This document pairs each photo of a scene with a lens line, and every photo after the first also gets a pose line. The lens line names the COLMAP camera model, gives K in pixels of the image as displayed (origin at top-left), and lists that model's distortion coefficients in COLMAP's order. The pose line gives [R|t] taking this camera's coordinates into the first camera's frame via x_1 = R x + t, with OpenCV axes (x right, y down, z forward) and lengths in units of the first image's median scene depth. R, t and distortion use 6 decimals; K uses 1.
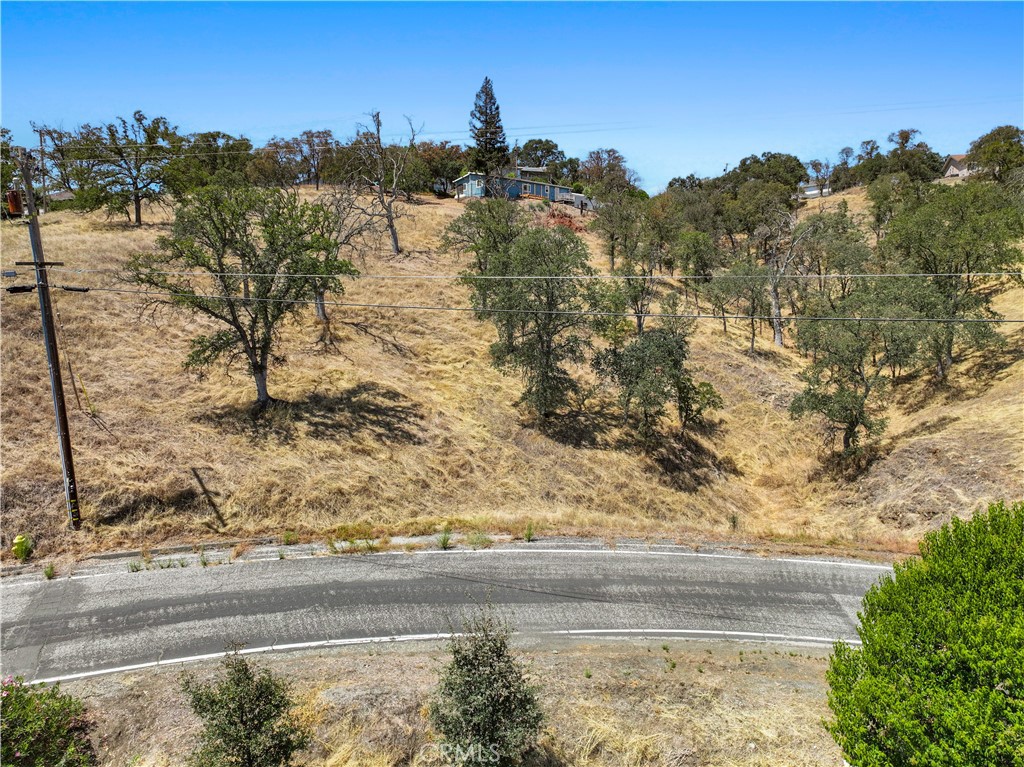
lens RADIAL K [[719.7, 0, 516.5], [0, 719.7, 384.6], [0, 0, 1]] dist [0.001516, -0.003630]
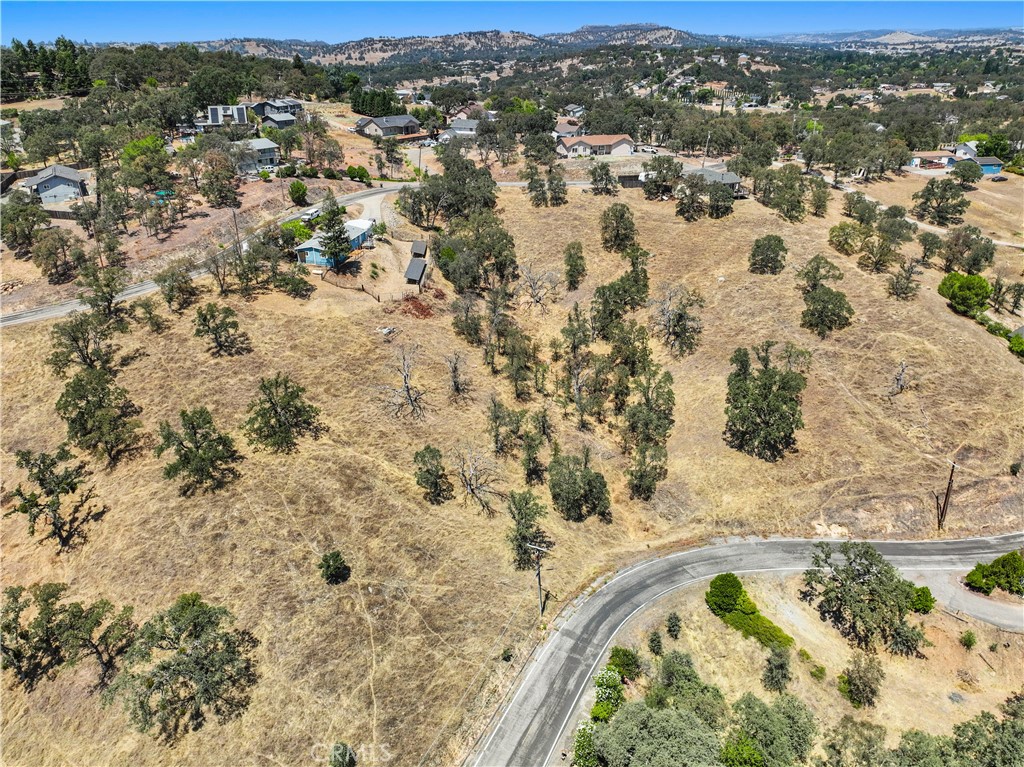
lens RADIAL K [[719.7, 0, 516.3], [0, 719.7, 381.9], [0, 0, 1]] dist [0.001516, -0.003630]
pose [[0.823066, -0.238946, 0.515235, -1.835690], [0.059566, 0.938505, 0.340088, -1.771661], [-0.564814, -0.249225, 0.786684, -1.283299]]
